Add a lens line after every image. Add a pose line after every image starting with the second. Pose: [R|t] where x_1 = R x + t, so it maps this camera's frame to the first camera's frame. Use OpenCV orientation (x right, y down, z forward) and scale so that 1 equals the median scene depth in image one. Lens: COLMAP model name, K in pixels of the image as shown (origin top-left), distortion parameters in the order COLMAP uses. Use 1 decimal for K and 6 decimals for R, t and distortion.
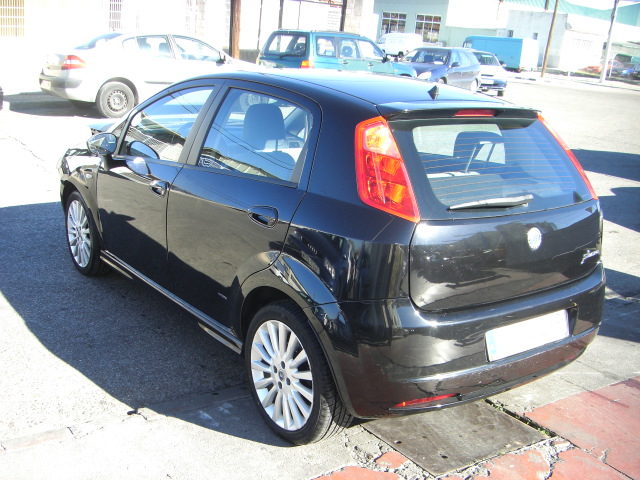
lens RADIAL K [[721.8, 0, 294.1], [0, 721.8, 316.2], [0, 0, 1]] dist [-0.167373, 0.064028]
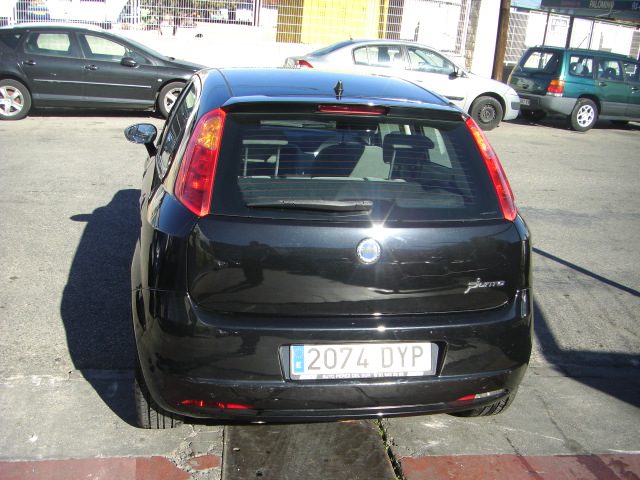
lens RADIAL K [[721.8, 0, 294.1], [0, 721.8, 316.2], [0, 0, 1]] dist [-0.167373, 0.064028]
pose [[0.900459, 0.157127, -0.405567, 0.168155], [-0.165719, 0.986072, 0.014091, -0.007641], [0.402132, 0.054522, 0.913957, 0.042304]]
